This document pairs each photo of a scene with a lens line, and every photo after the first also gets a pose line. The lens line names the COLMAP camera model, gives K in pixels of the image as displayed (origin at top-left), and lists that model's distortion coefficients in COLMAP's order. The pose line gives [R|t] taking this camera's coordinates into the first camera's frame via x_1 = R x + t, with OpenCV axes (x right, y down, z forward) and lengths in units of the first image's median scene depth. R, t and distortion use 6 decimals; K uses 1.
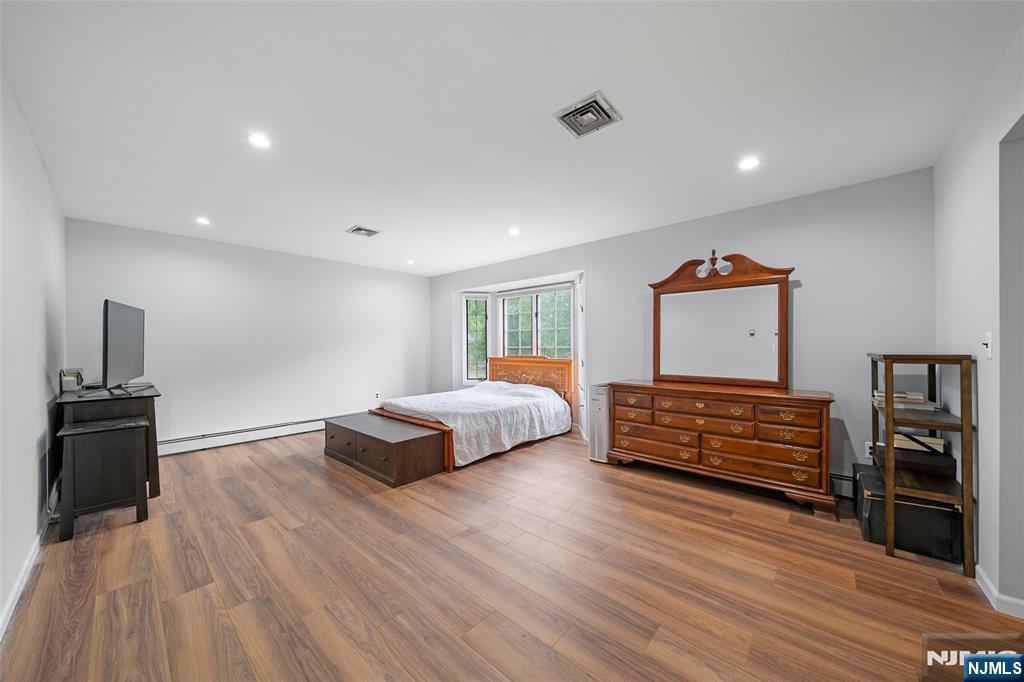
lens RADIAL K [[353.6, 0, 511.3], [0, 353.6, 343.4], [0, 0, 1]] dist [-0.000700, -0.000003]
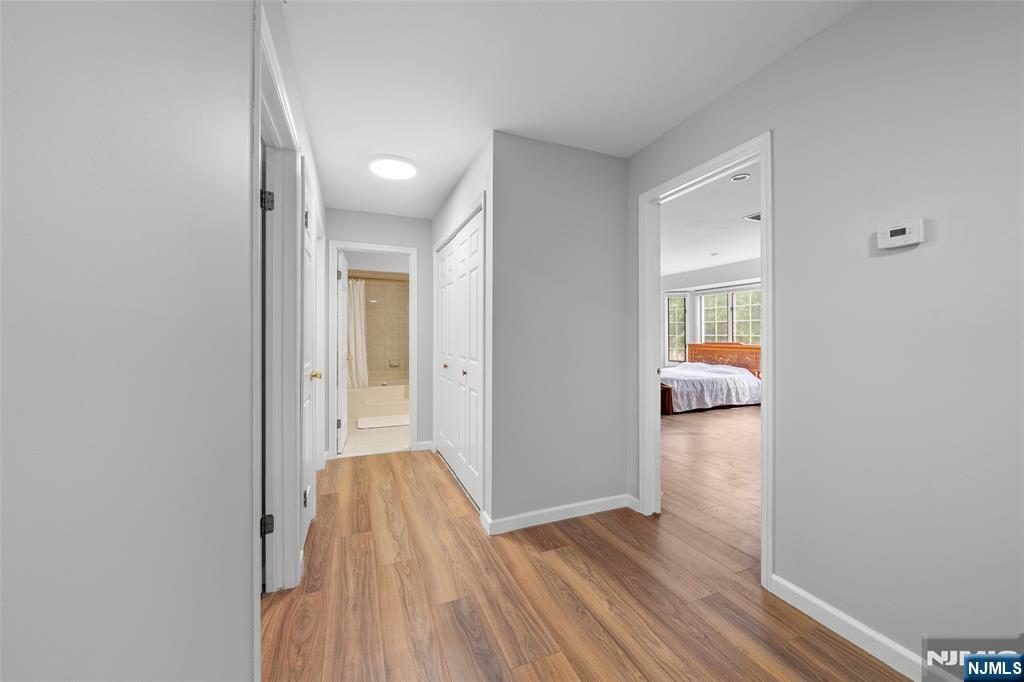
lens RADIAL K [[381.0, 0, 512.3], [0, 381.0, 328.1], [0, 0, 1]] dist [0.000083, -0.000015]
pose [[0.901462, -0.003544, -0.432844, -0.049418], [0.000981, 0.999981, -0.006144, -0.009277], [0.432857, 0.005114, 0.901448, -0.584741]]
